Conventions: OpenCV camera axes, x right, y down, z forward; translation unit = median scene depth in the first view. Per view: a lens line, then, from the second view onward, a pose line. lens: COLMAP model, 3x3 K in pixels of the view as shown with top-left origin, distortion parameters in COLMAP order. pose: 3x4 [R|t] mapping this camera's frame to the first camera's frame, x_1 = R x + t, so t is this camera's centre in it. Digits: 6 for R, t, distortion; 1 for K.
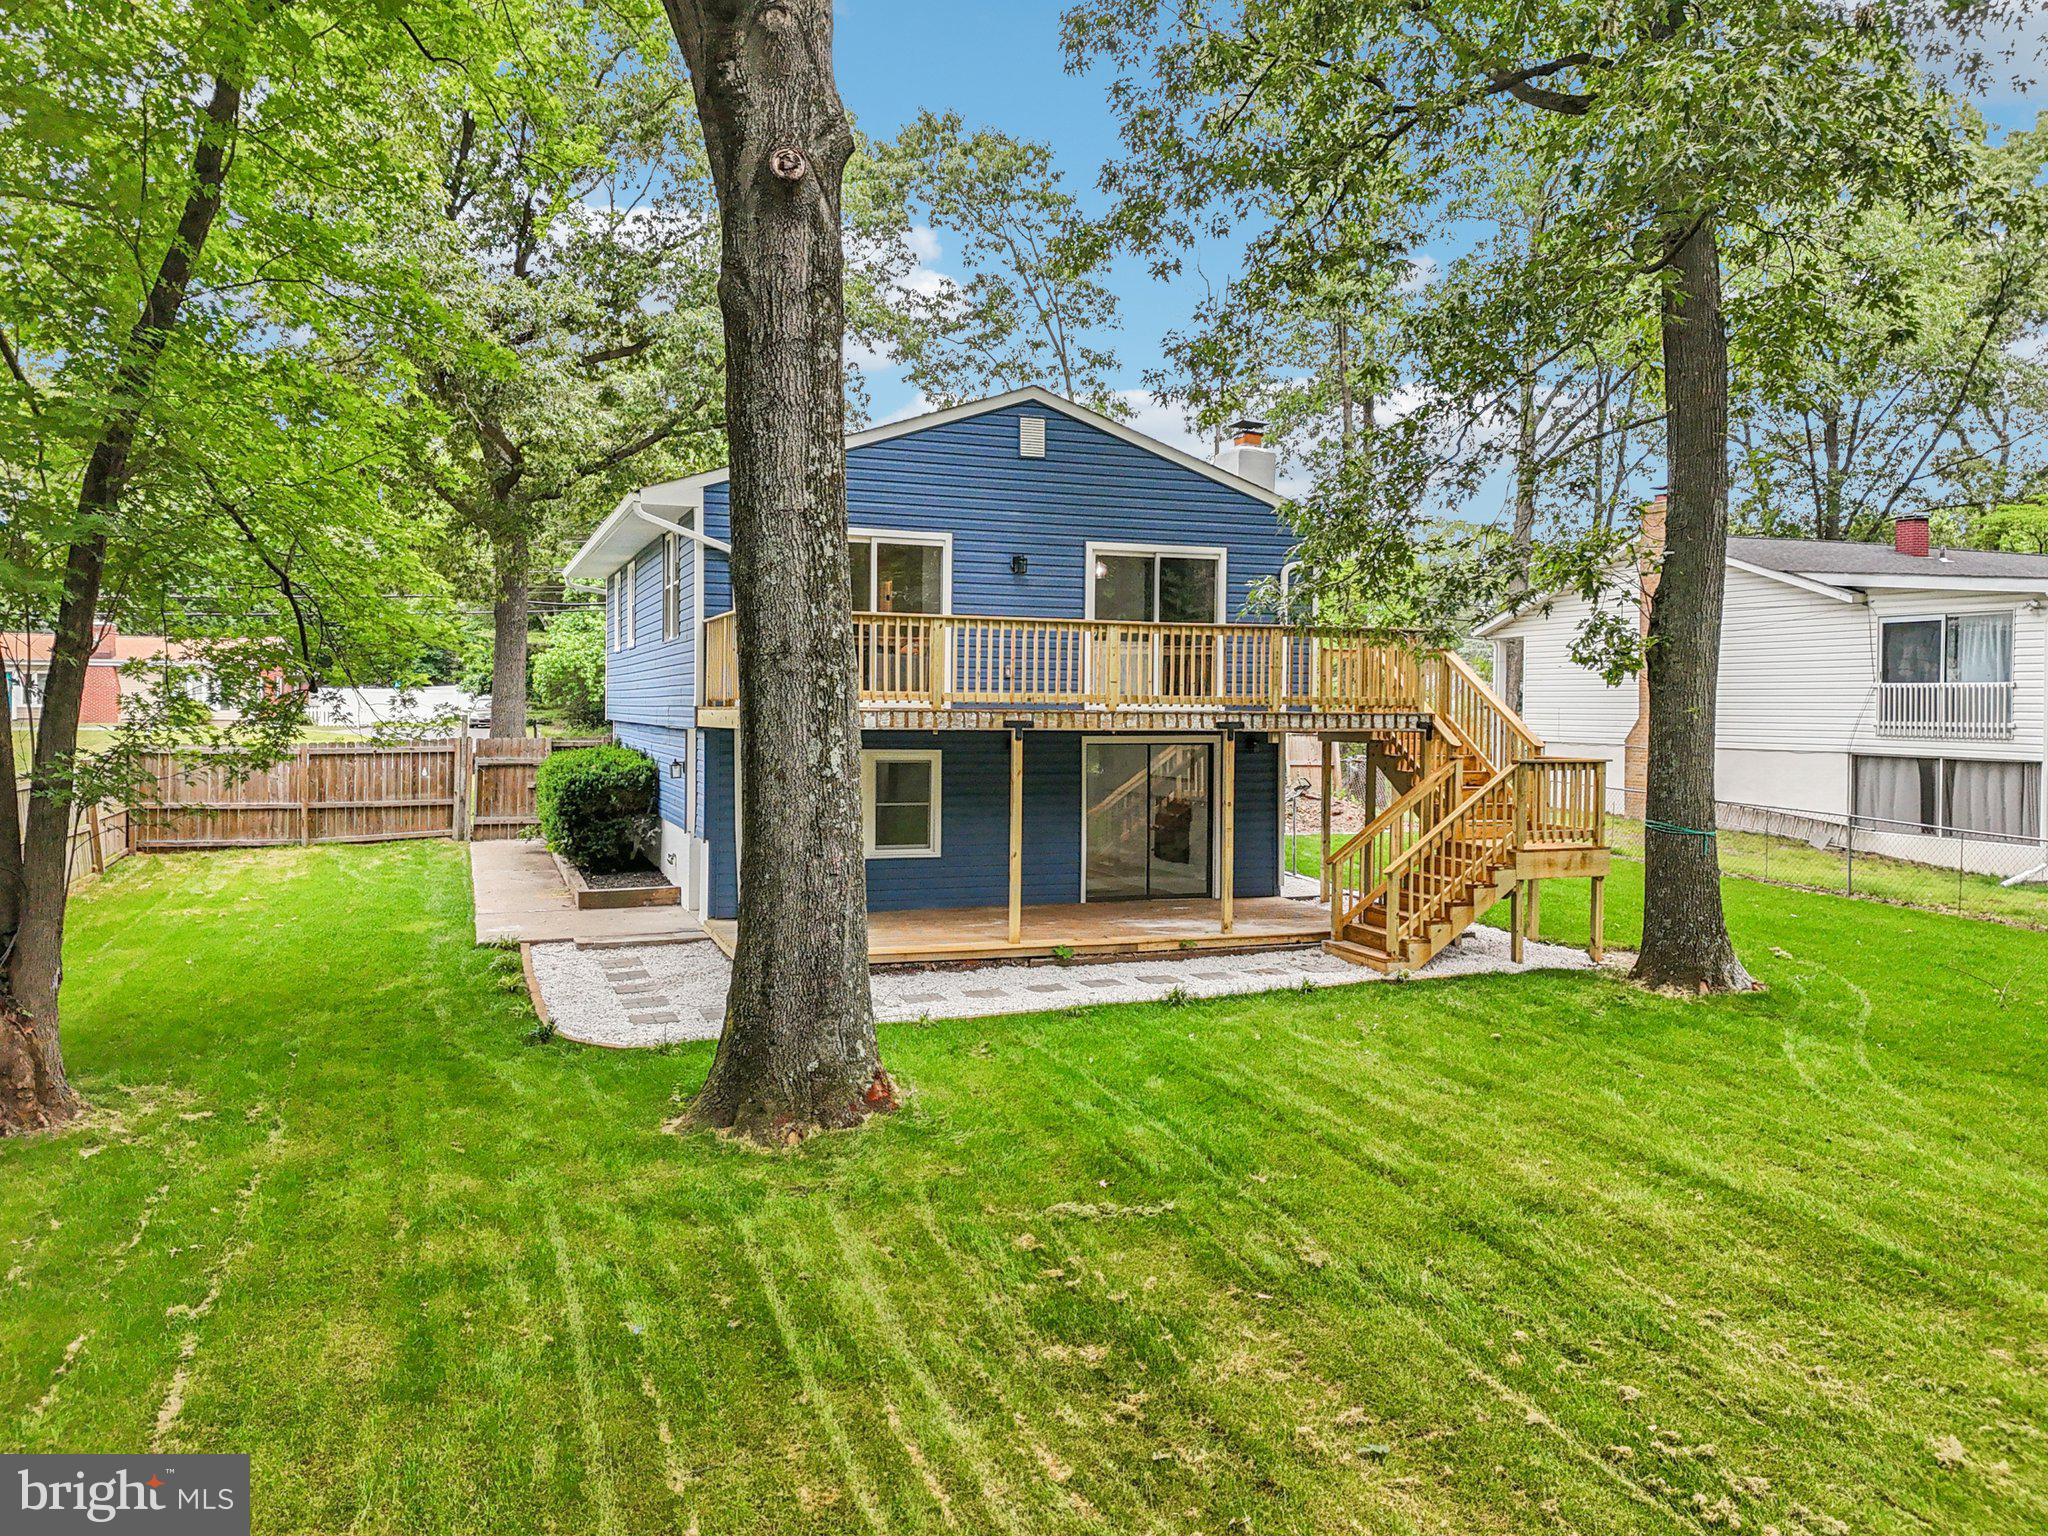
lens RADIAL K [[1485.9, 0, 1012.6], [0, 1485.9, 728.2], [0, 0, 1]] dist [0.073505, -0.081089]
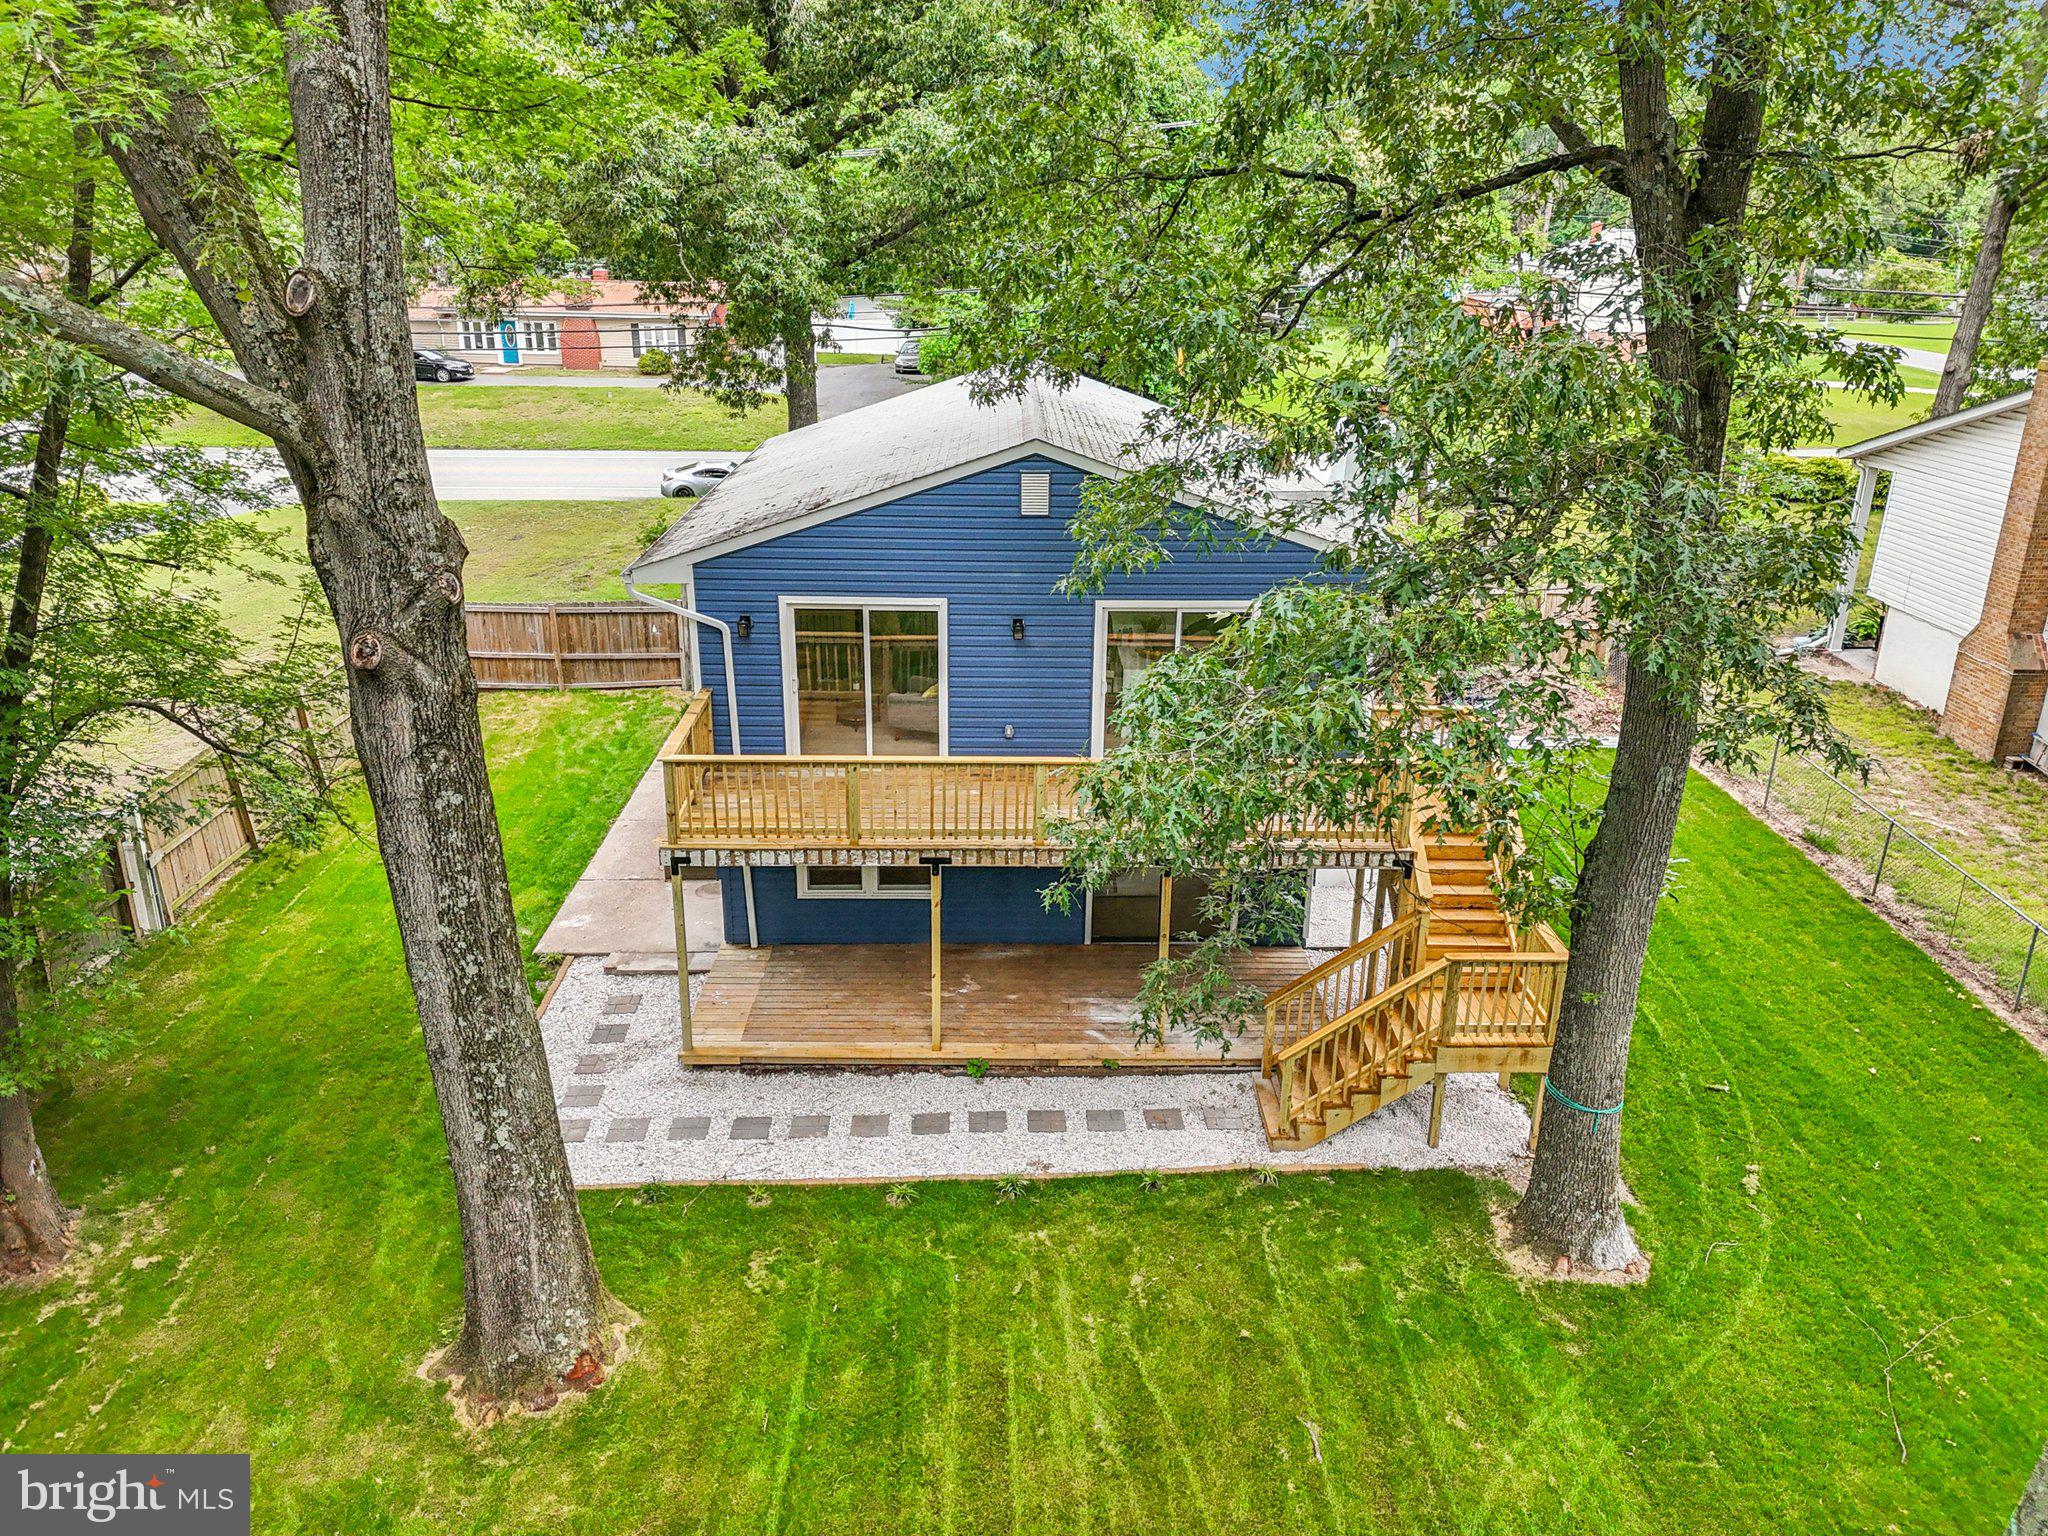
lens RADIAL K [[1464.9, 0, 1028.1], [0, 1464.9, 752.0], [0, 0, 1]] dist [0.059639, -0.062211]
pose [[0.944967, 0.108924, -0.308502, 0.331515], [-0.005539, 0.948142, 0.317798, -0.356301], [0.327120, -0.298600, 0.896566, 0.131391]]
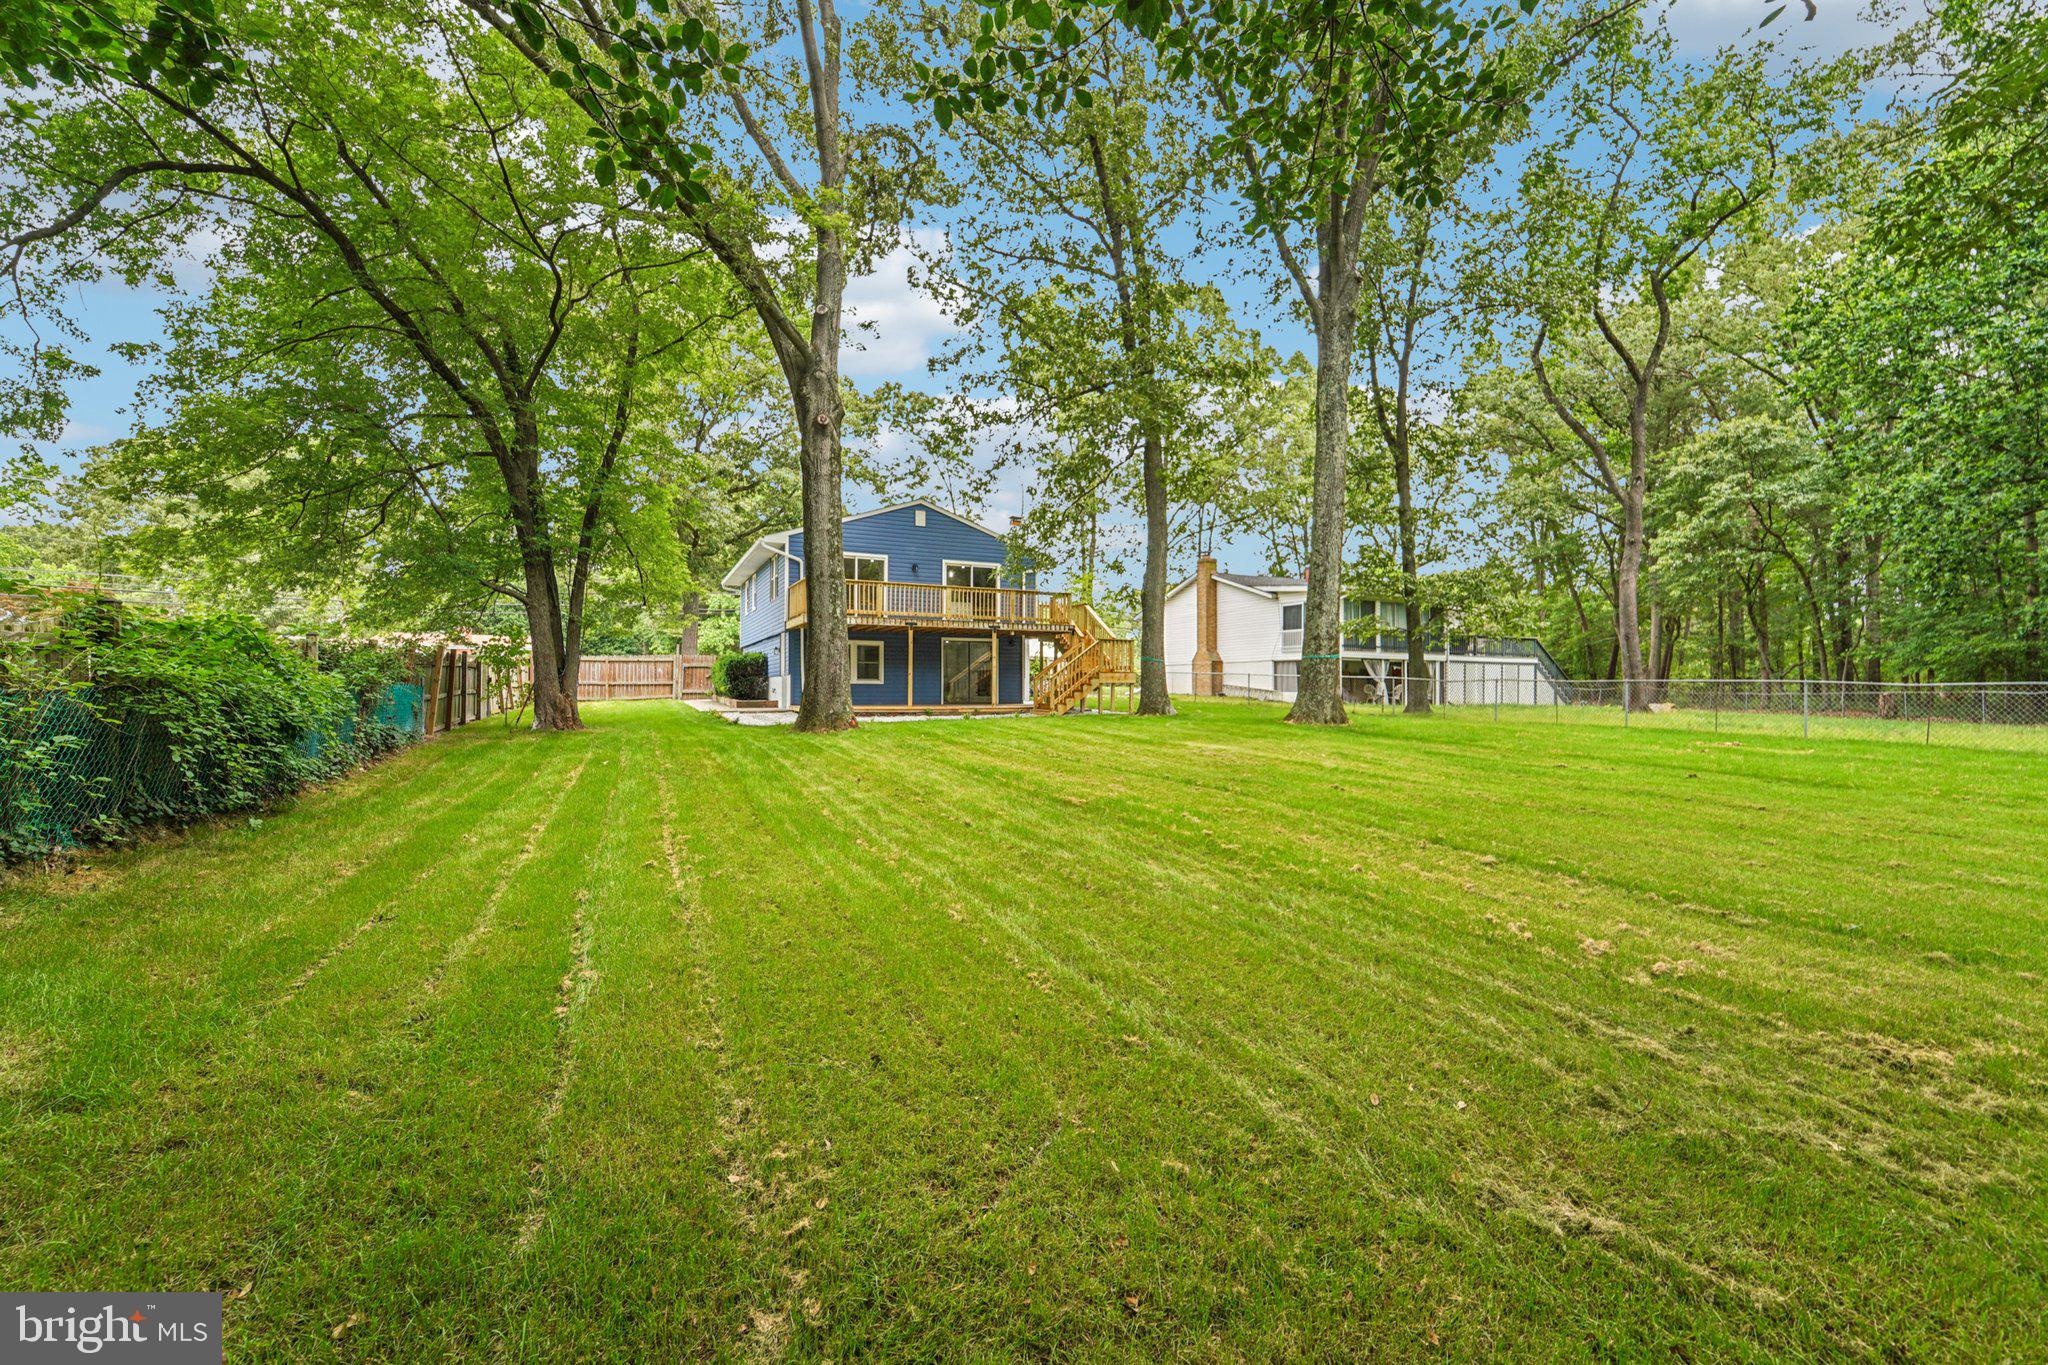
lens RADIAL K [[807.2, 0, 1001.5], [0, 807.2, 680.8], [0, 0, 1]] dist [0.000605, -0.000011]
pose [[0.997500, -0.004427, 0.070530, 0.056483], [0.006078, 0.999712, -0.023211, 0.119631], [-0.070407, 0.023582, 0.997240, -0.389780]]
